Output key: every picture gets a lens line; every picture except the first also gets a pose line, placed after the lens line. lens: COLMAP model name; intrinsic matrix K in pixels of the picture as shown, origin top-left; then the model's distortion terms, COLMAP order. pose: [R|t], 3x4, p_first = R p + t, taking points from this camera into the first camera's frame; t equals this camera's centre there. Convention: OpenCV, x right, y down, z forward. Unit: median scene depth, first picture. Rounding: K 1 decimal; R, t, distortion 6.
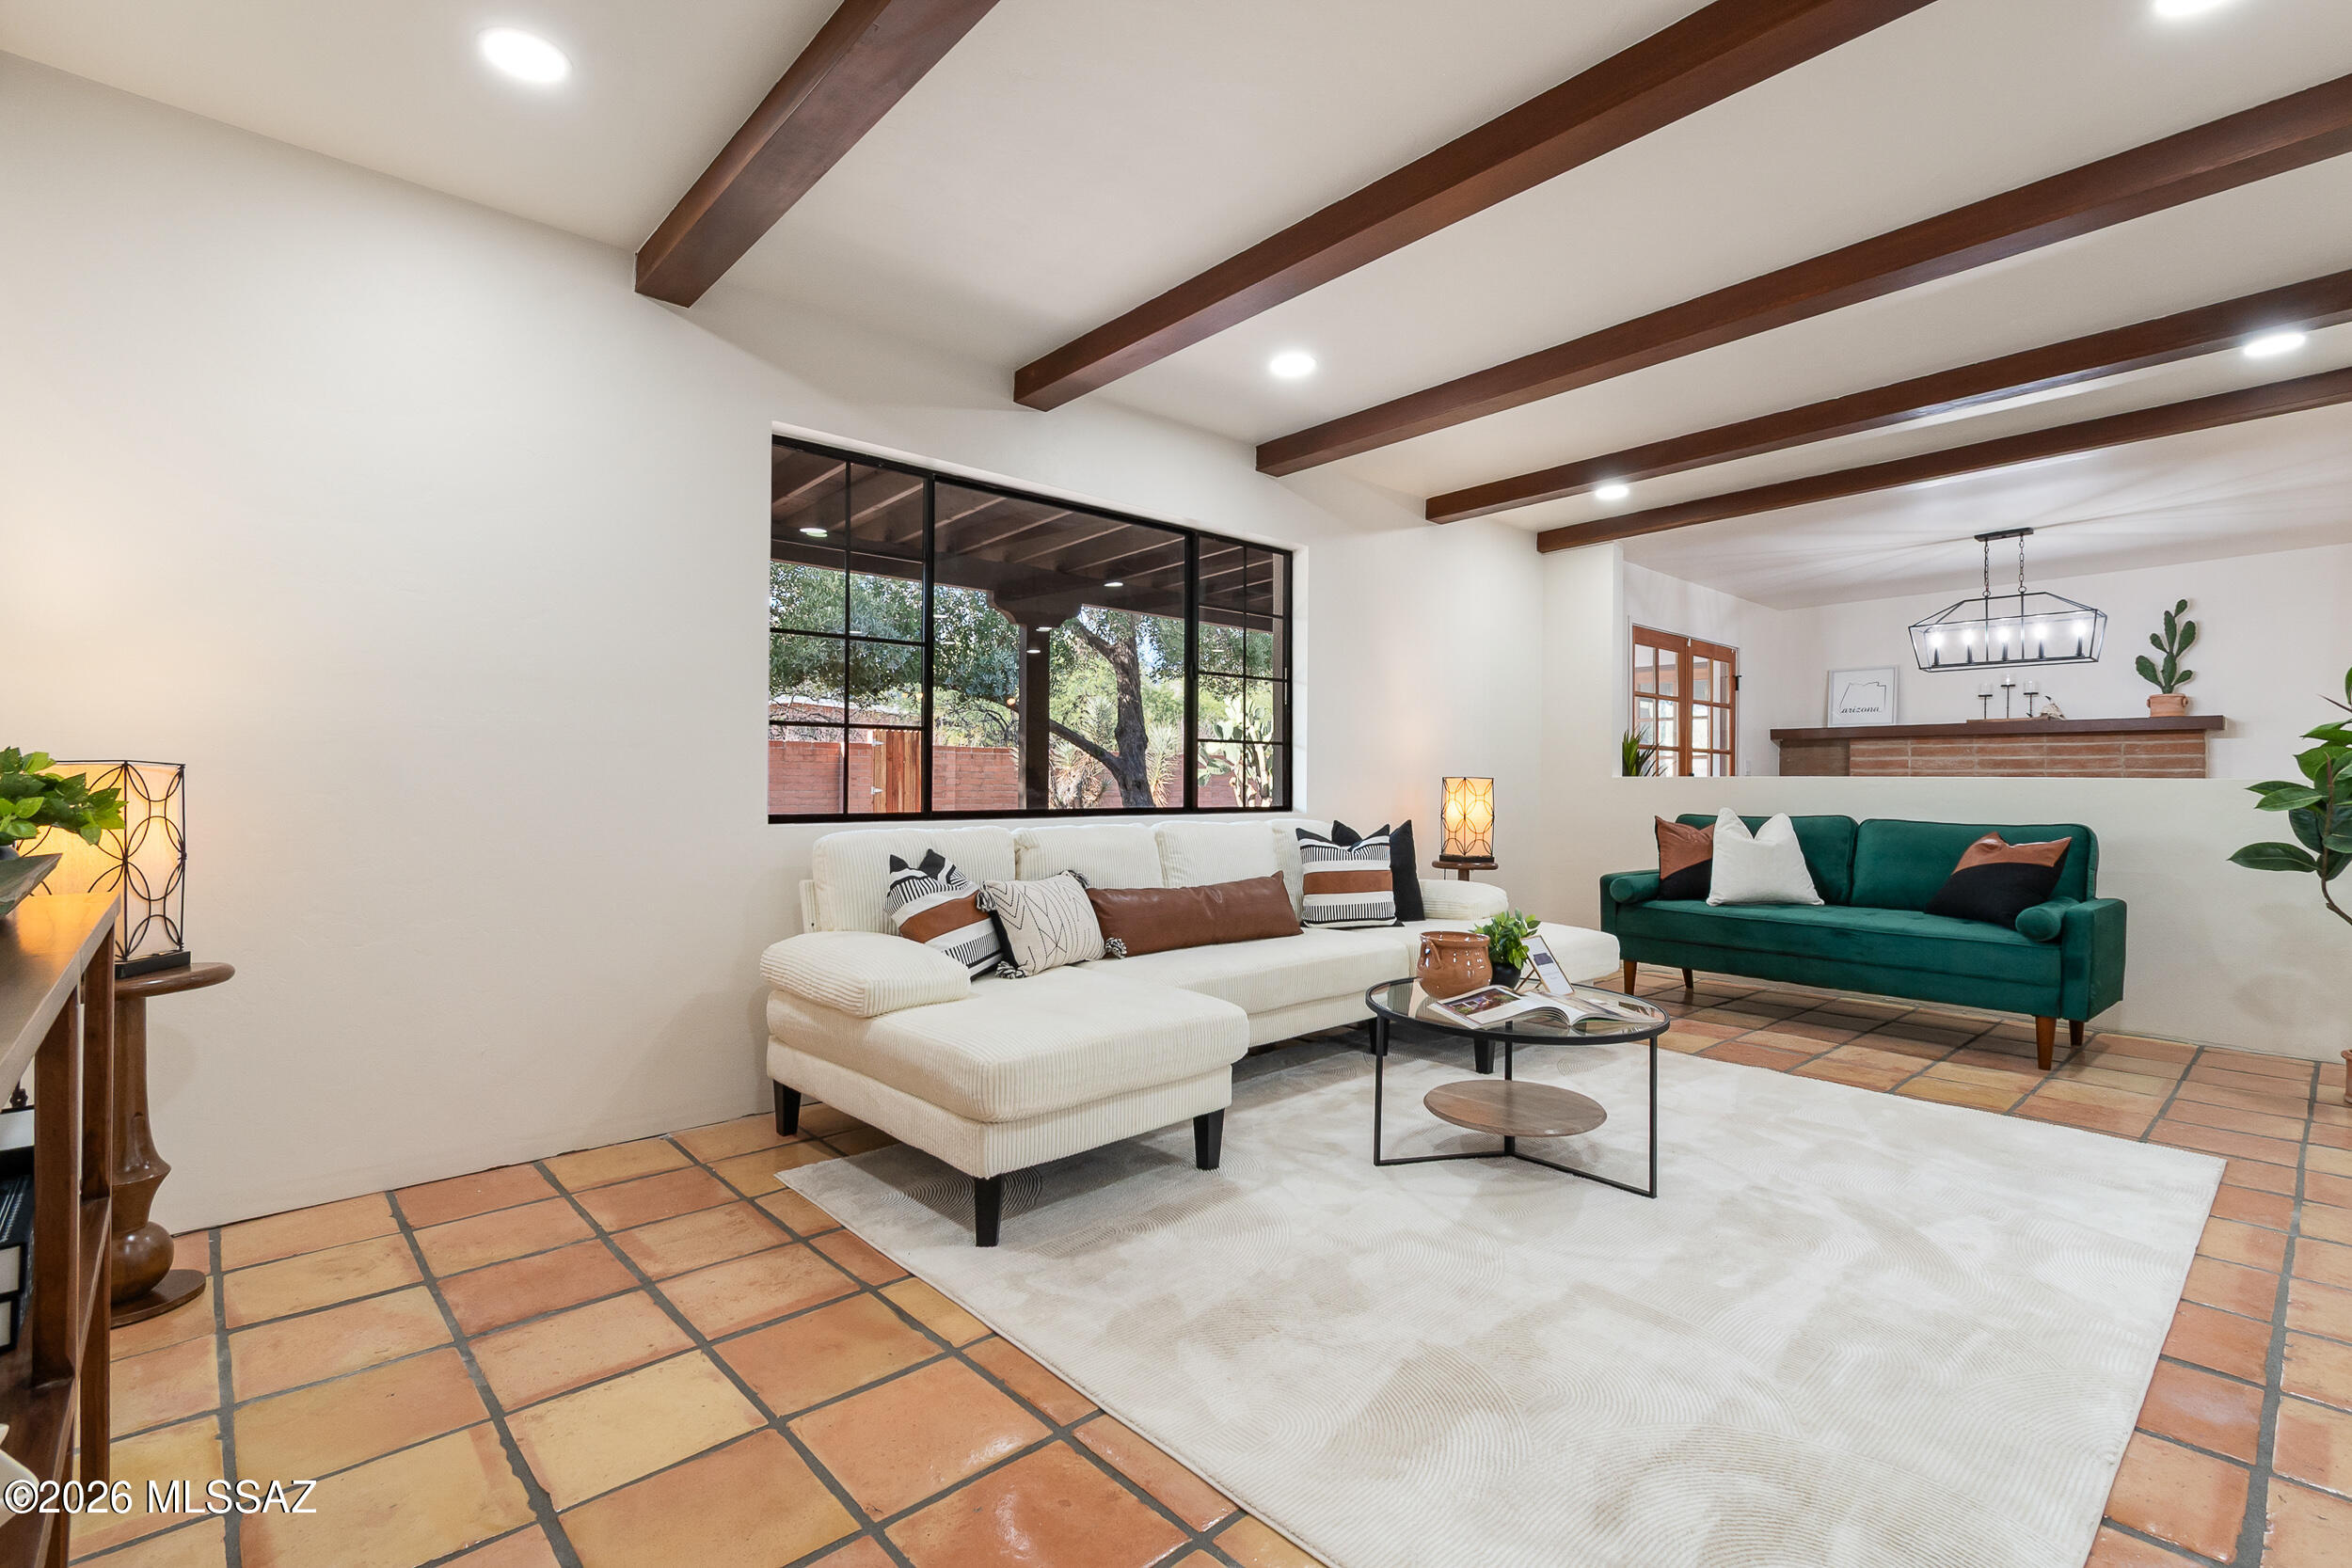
lens RADIAL K [[1077.9, 0, 1178.5], [0, 1077.9, 788.5], [0, 0, 1]] dist [-0.004840, -0.000619]
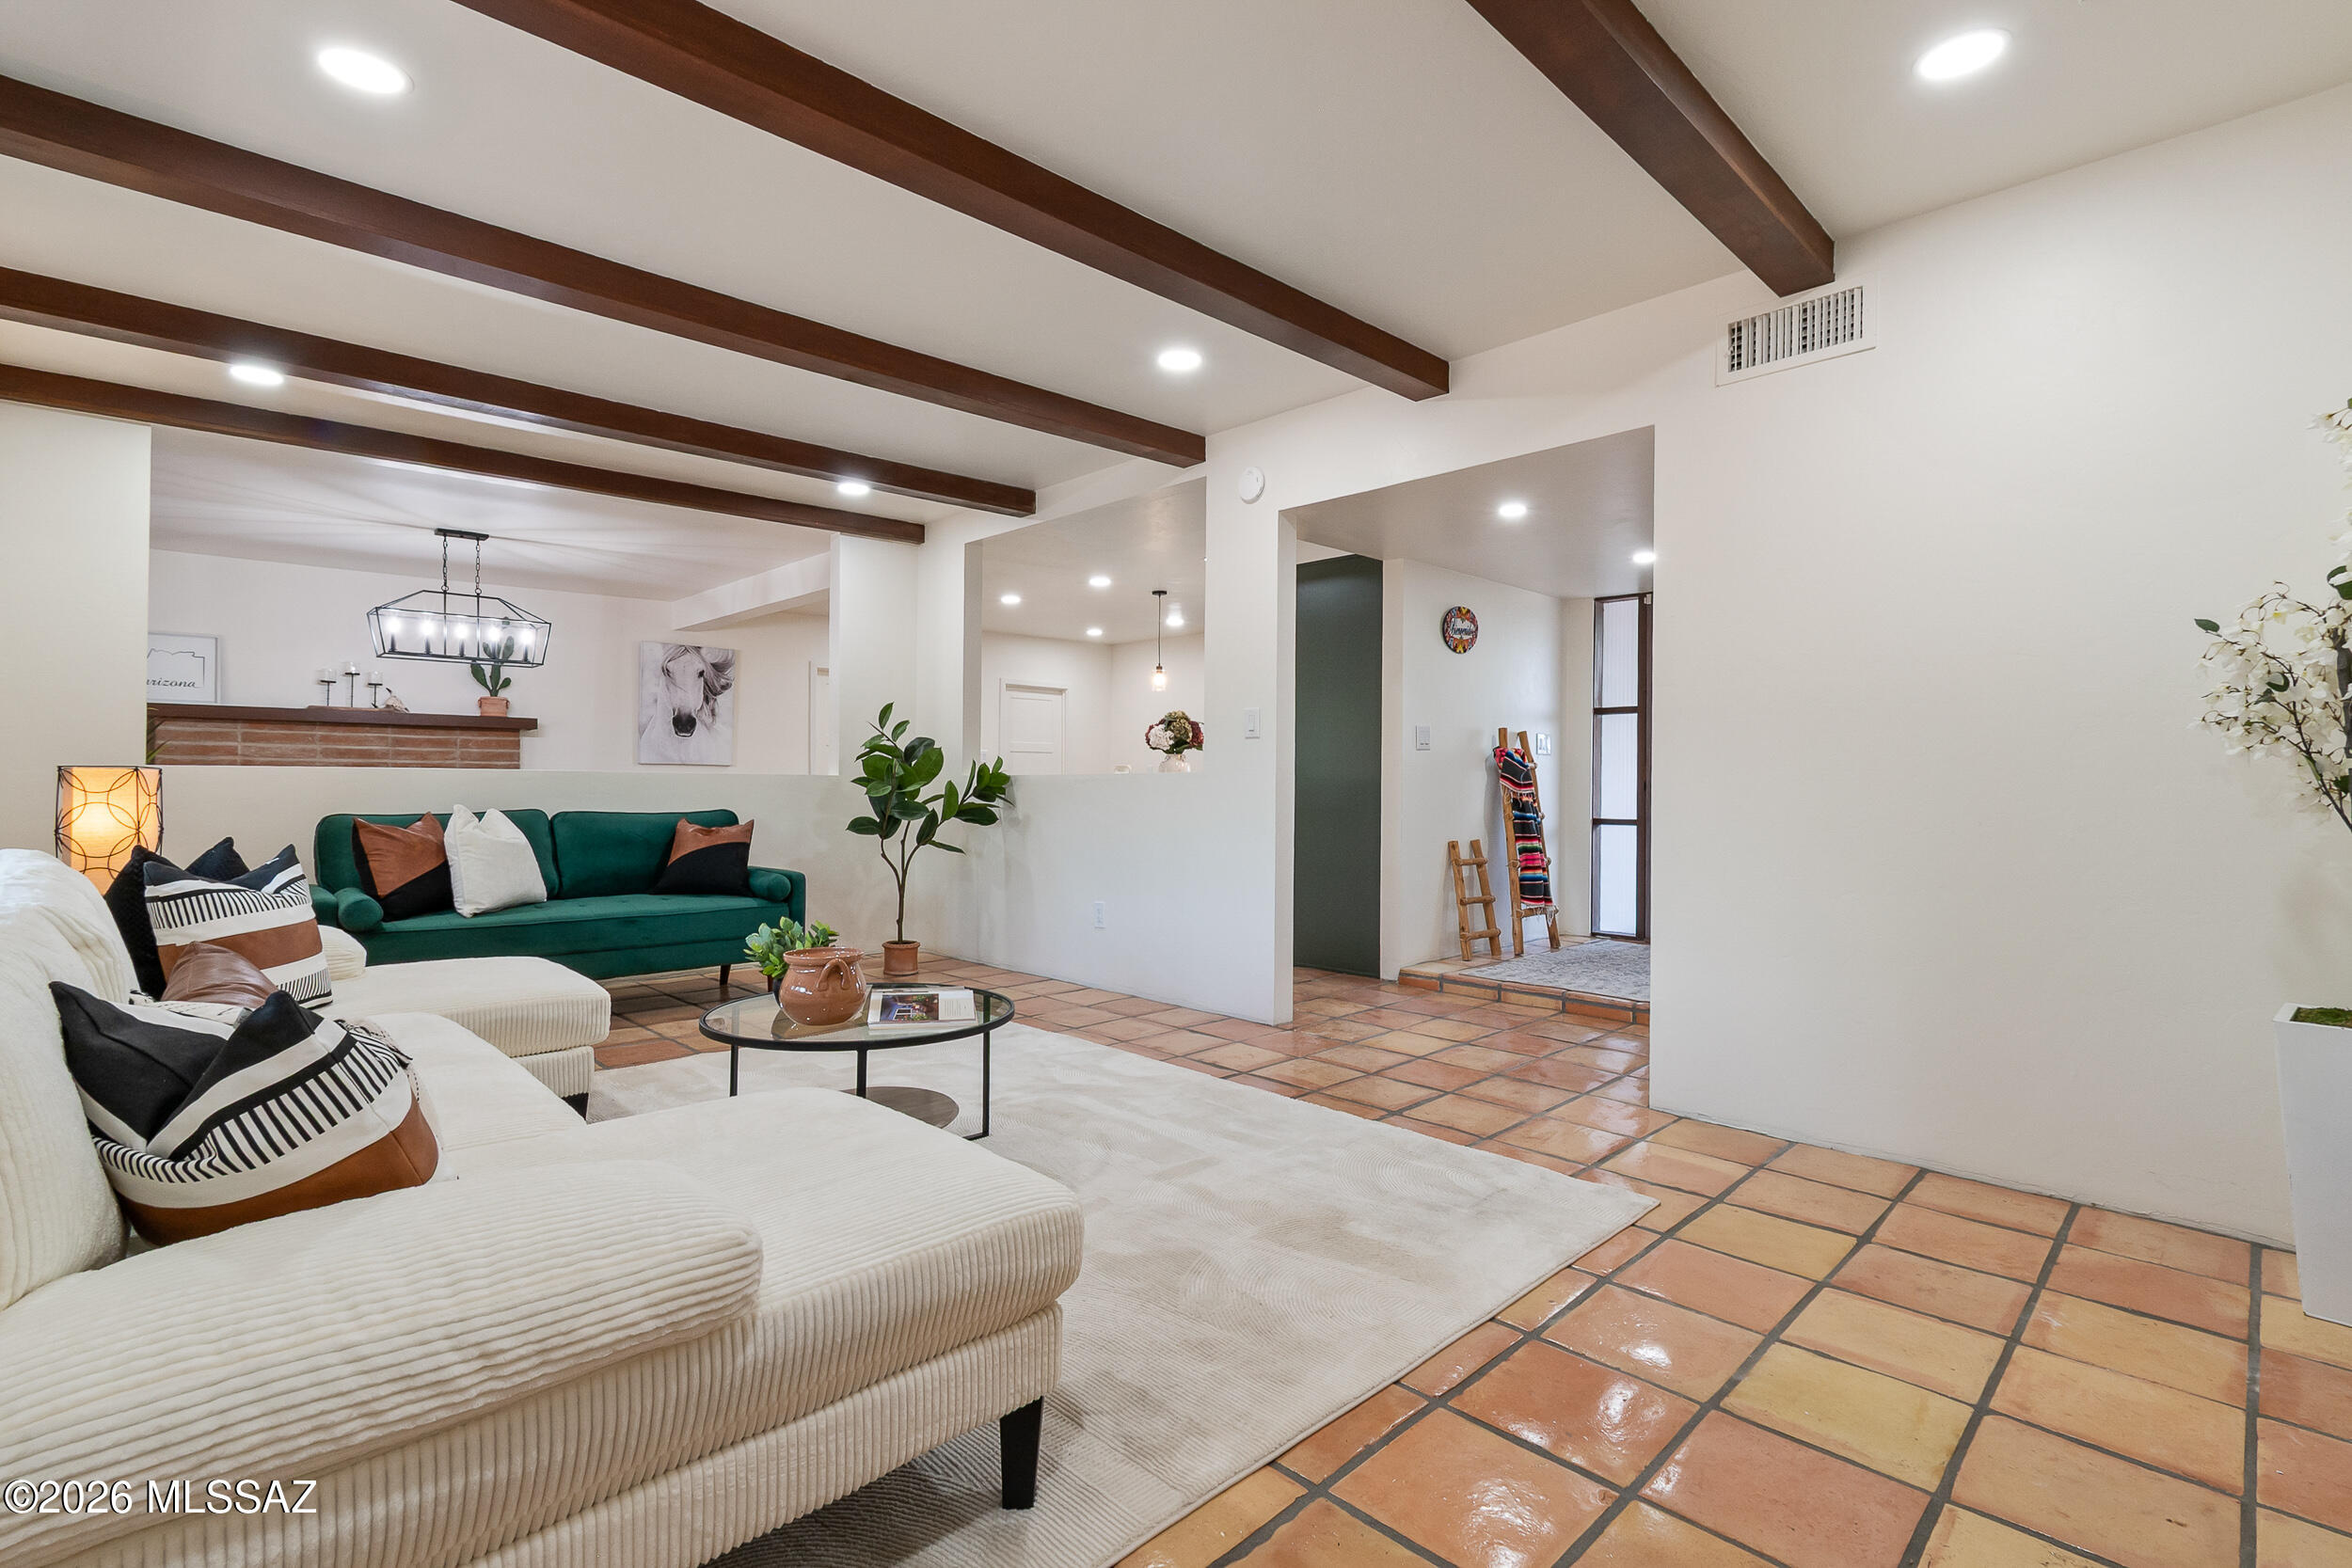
lens RADIAL K [[1077.9, 0, 1194.9], [0, 1077.9, 788.1], [0, 0, 1]] dist [-0.004840, -0.000619]
pose [[-0.045708, -0.009536, 0.998909, -0.269360], [-0.003263, 0.999951, 0.009397, -0.003399], [-0.998950, -0.002830, -0.045737, 0.302285]]
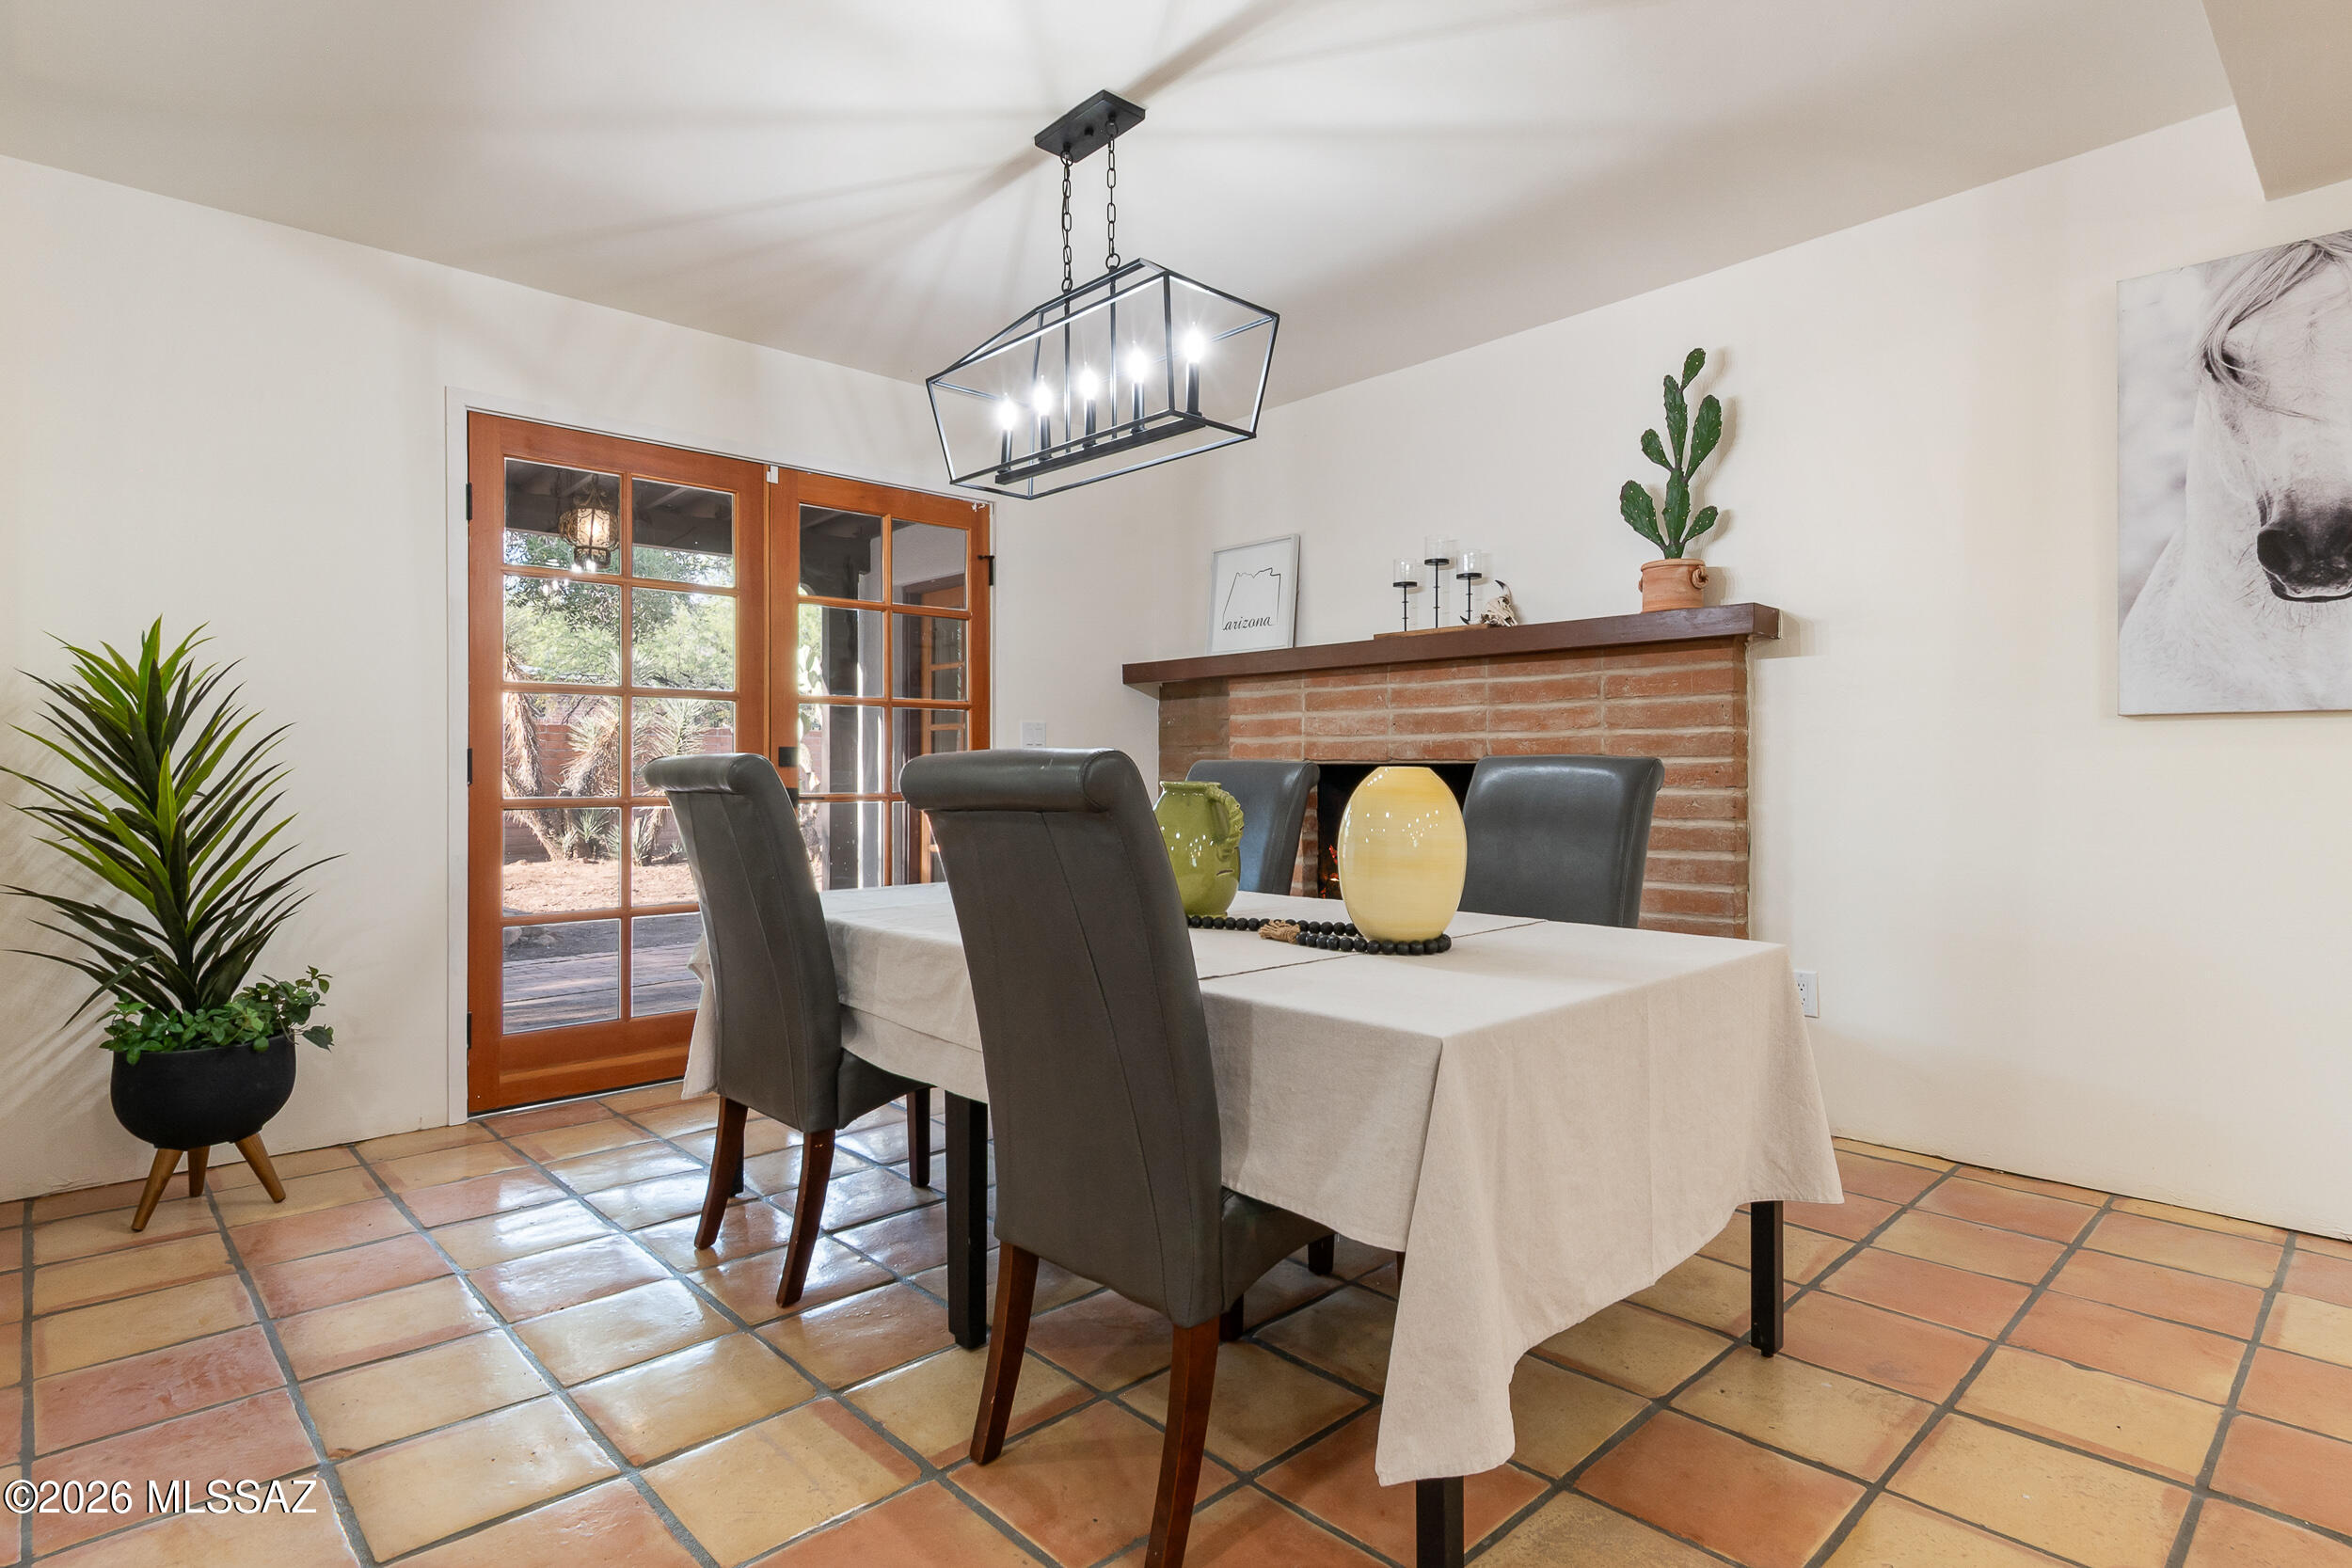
lens RADIAL K [[1223.4, 0, 1185.3], [0, 1223.4, 769.4], [0, 0, 1]] dist [-0.017546, -0.000554]
pose [[0.999929, -0.004667, 0.010930, 0.717212], [0.004754, 0.999957, -0.007953, 0.001802], [-0.010892, 0.008004, 0.999909, 0.497585]]
